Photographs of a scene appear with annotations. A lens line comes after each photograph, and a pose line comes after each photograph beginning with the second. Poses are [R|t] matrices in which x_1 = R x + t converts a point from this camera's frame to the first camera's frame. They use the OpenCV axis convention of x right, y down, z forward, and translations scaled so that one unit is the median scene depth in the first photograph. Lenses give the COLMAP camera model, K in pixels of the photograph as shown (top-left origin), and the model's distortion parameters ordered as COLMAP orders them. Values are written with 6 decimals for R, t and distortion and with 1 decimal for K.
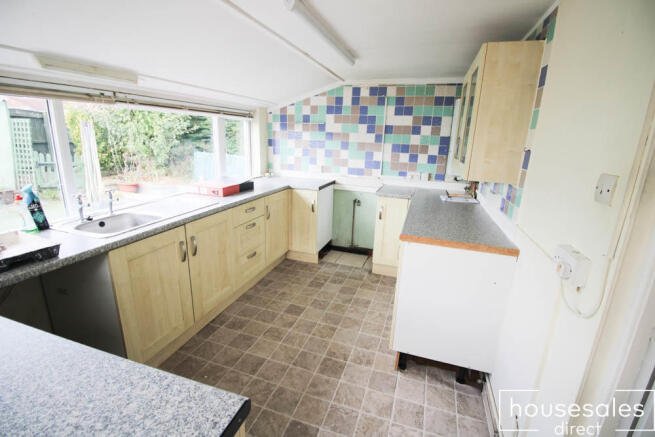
lens RADIAL K [[305.3, 0, 327.8], [0, 305.3, 217.2], [0, 0, 1]] dist [0.001494, 0.000199]
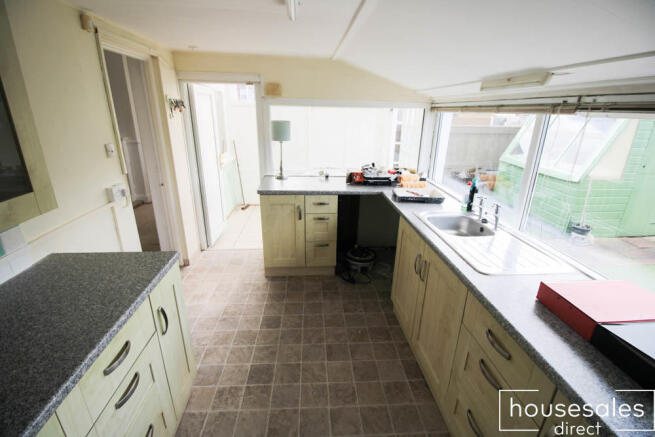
lens RADIAL K [[305.3, 0, 328.2], [0, 305.3, 218.1], [0, 0, 1]] dist [0.001494, 0.000199]
pose [[-0.924895, 0.073045, -0.373140, 0.142405], [-0.147930, 0.834923, 0.530114, -0.474684], [0.350266, 0.545498, -0.761410, 1.530962]]
